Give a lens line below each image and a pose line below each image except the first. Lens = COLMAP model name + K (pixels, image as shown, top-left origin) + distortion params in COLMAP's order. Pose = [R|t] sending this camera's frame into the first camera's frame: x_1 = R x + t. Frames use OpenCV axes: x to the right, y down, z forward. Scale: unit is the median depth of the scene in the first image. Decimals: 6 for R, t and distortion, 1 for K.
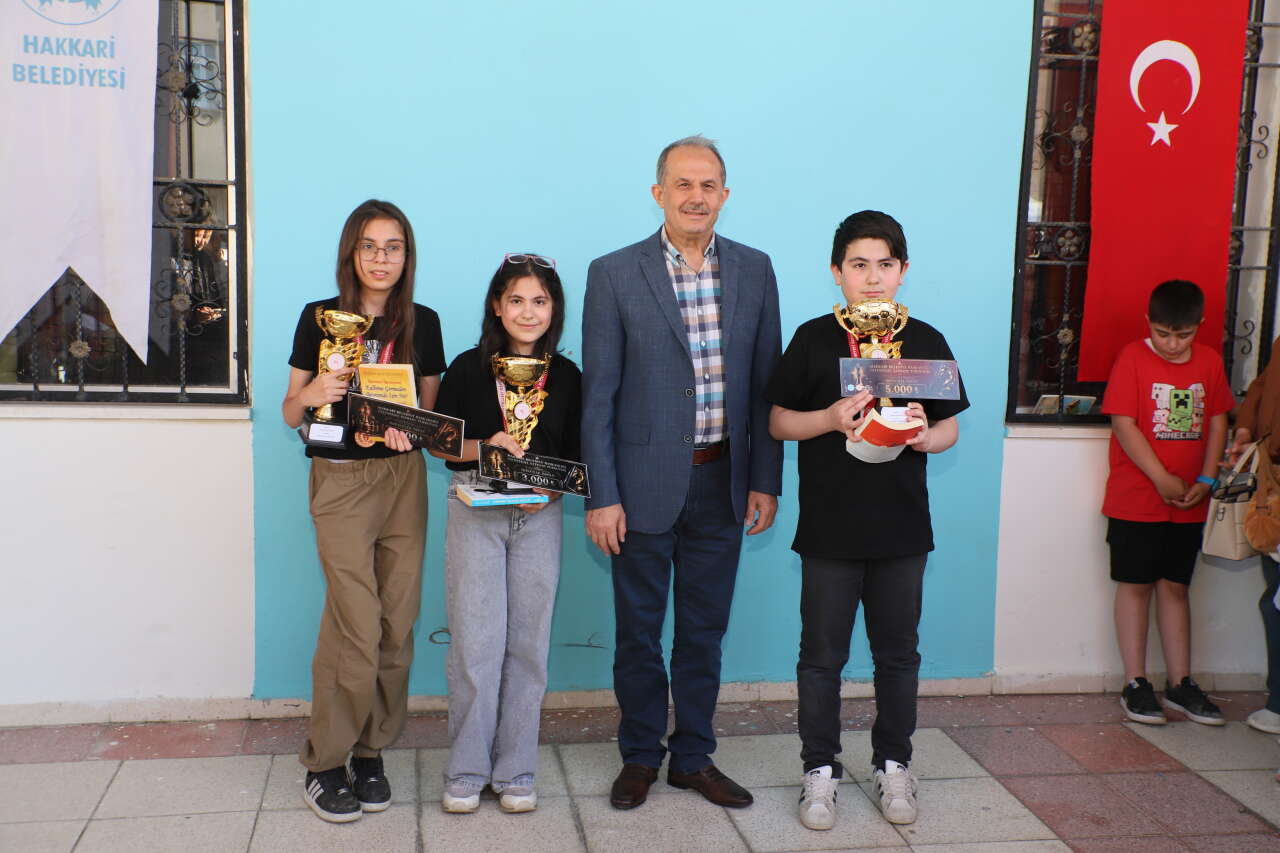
lens RADIAL K [[1361.0, 0, 644.4], [0, 1361.0, 421.0], [0, 0, 1]] dist [0.065450, 0.000000]
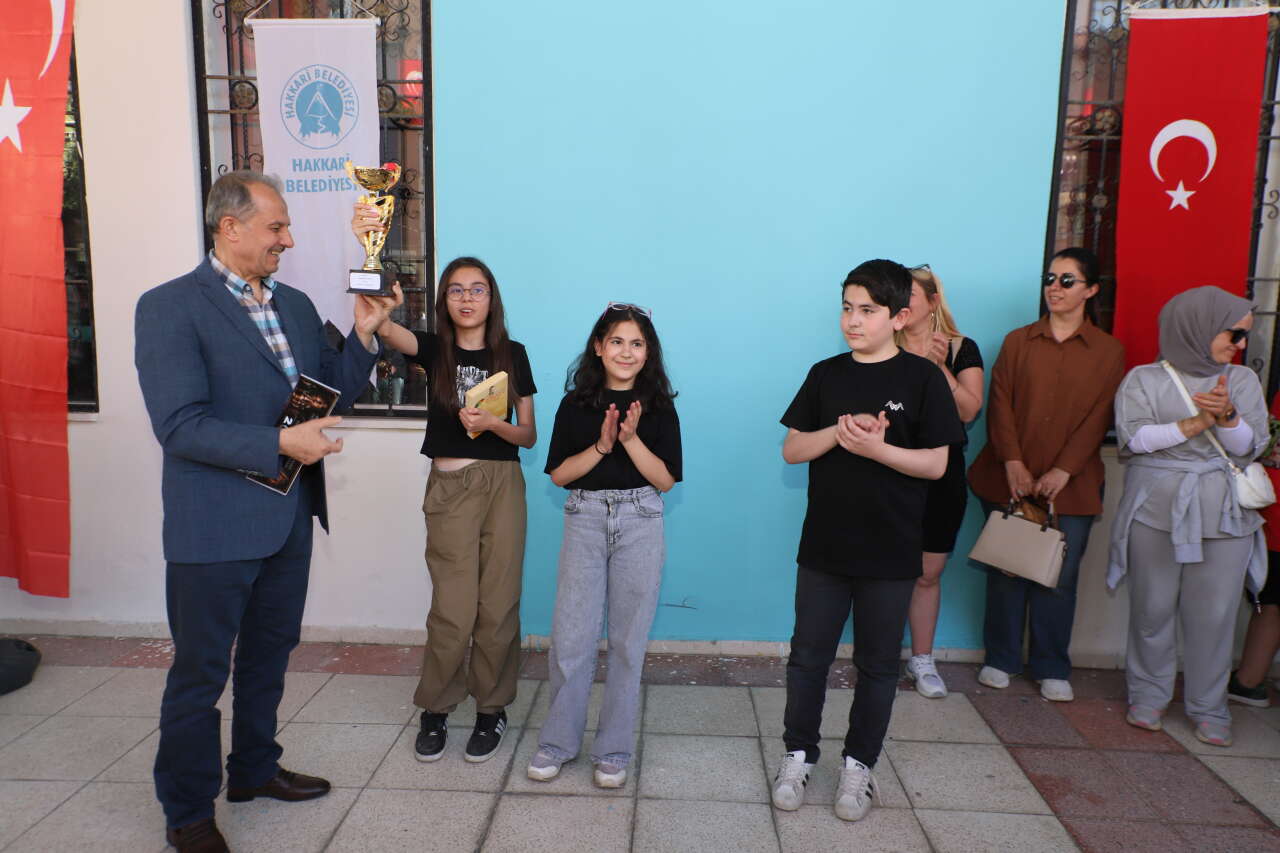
lens RADIAL K [[862.5, 0, 644.3], [0, 862.5, 425.6], [0, 0, 1]] dist [0.028068, 0.000617]
pose [[0.978001, 0.015899, -0.207994, 0.098642], [-0.016160, 0.999869, 0.000445, -0.008913], [0.207973, 0.002926, 0.978130, 0.194620]]
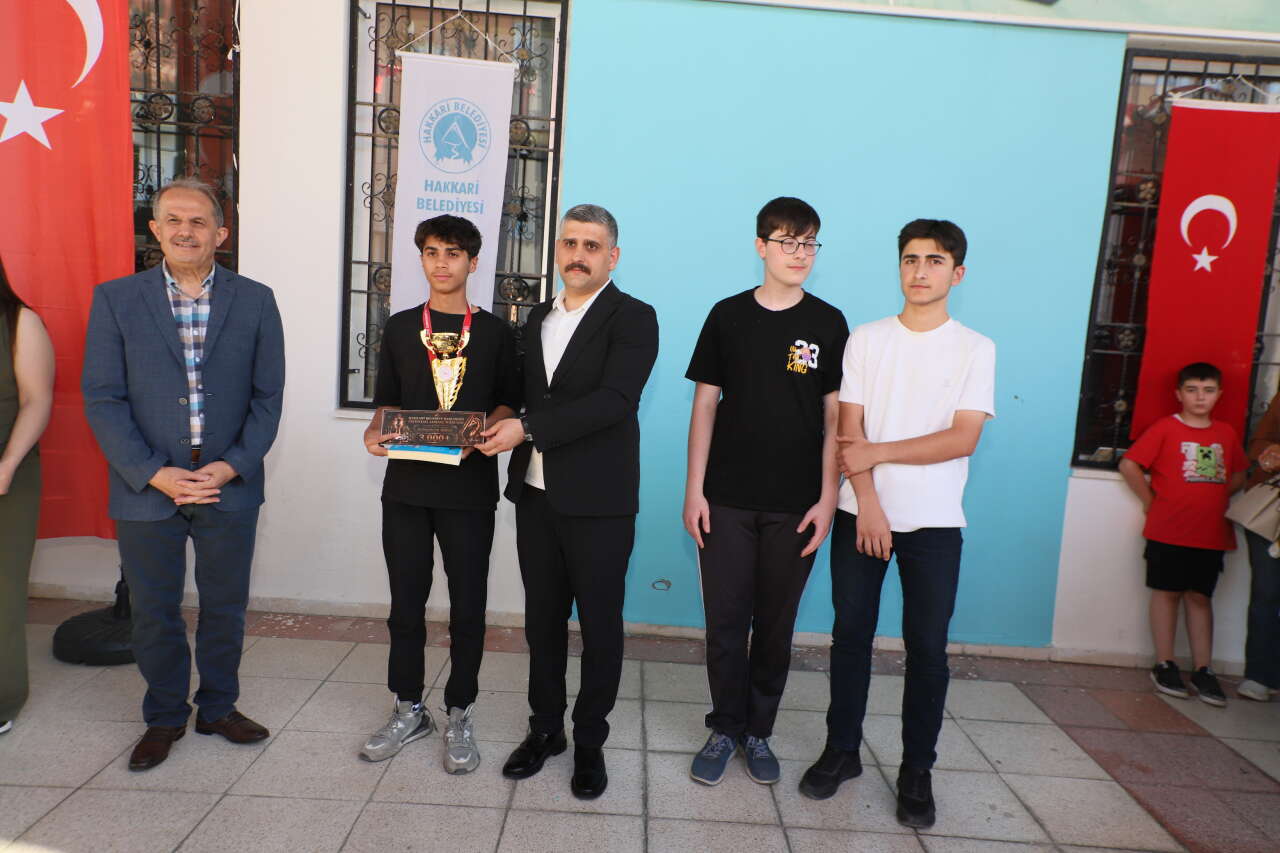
lens RADIAL K [[862.5, 0, 645.6], [0, 862.5, 423.5], [0, 0, 1]] dist [0.028068, 0.000617]
pose [[0.986715, 0.057704, -0.151871, -0.033716], [-0.060730, 0.998036, -0.015358, -0.002054], [0.150686, 0.024377, 0.988281, 0.070076]]
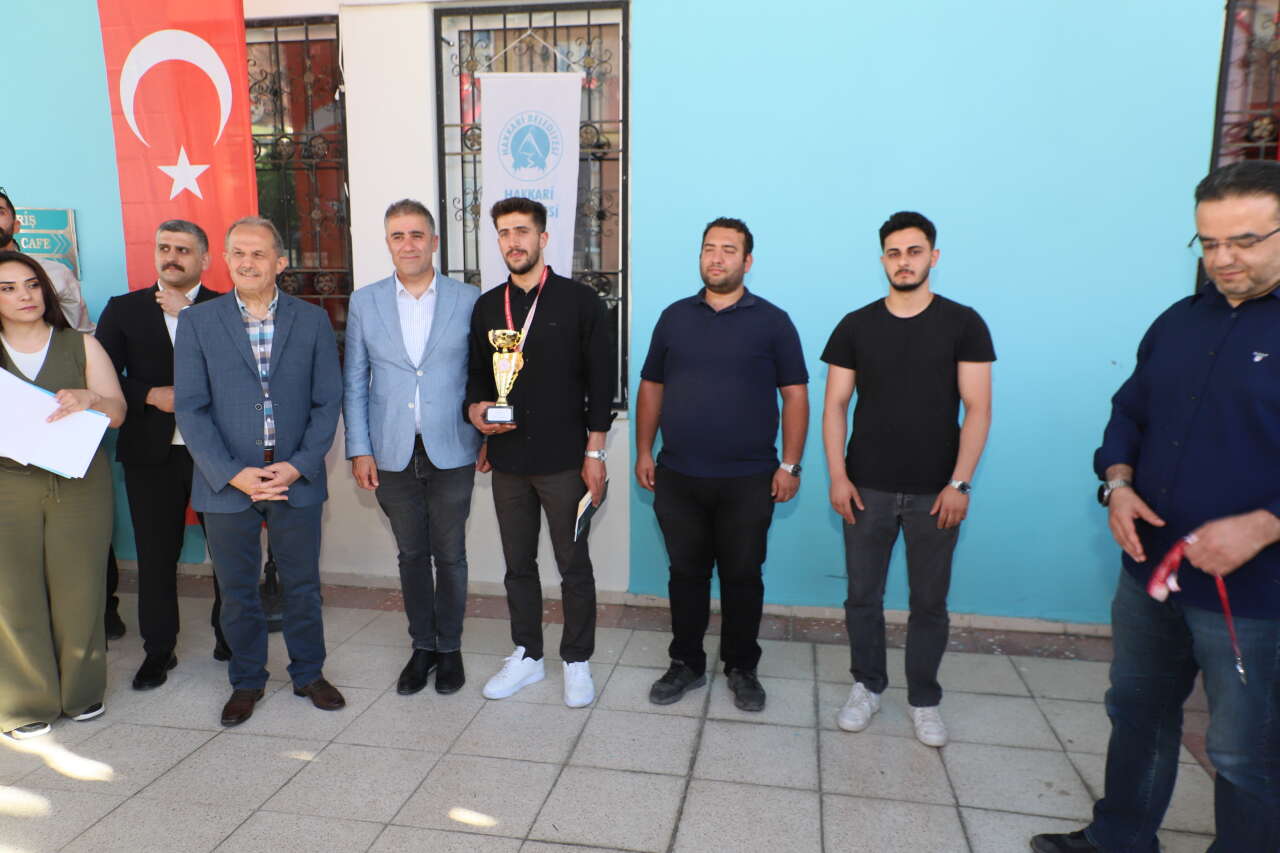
lens RADIAL K [[862.5, 0, 642.2], [0, 862.5, 426.6], [0, 0, 1]] dist [0.028068, 0.000617]
pose [[0.939719, 0.024070, -0.341099, 0.072969], [-0.020484, 0.999691, 0.014111, -0.006987], [0.341334, -0.006274, 0.939921, 0.057779]]
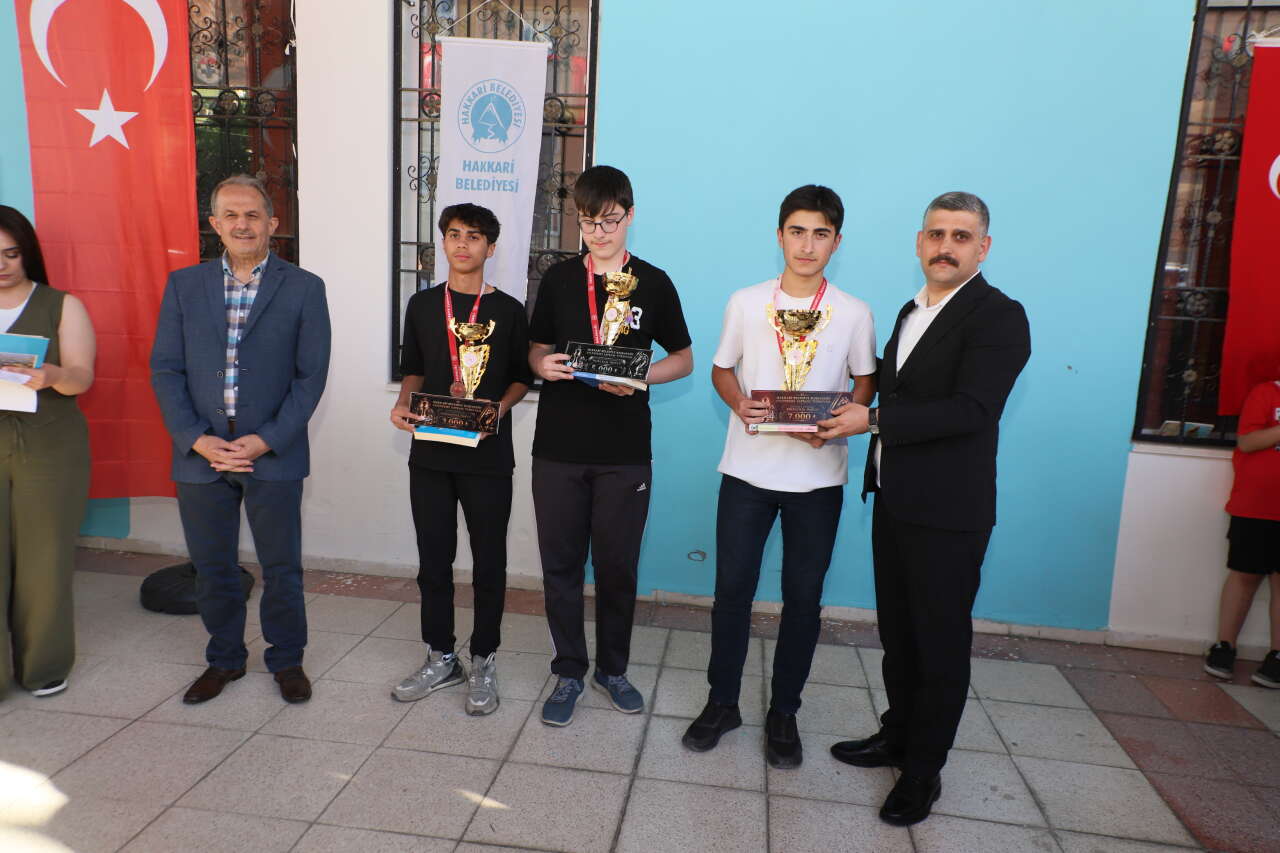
lens RADIAL K [[862.5, 0, 643.2], [0, 862.5, 425.0], [0, 0, 1]] dist [0.028068, 0.000617]
pose [[0.956166, 0.065857, -0.285323, 0.060711], [-0.060696, 0.997794, 0.026903, -0.008118], [0.286465, -0.008405, 0.958054, 0.079263]]
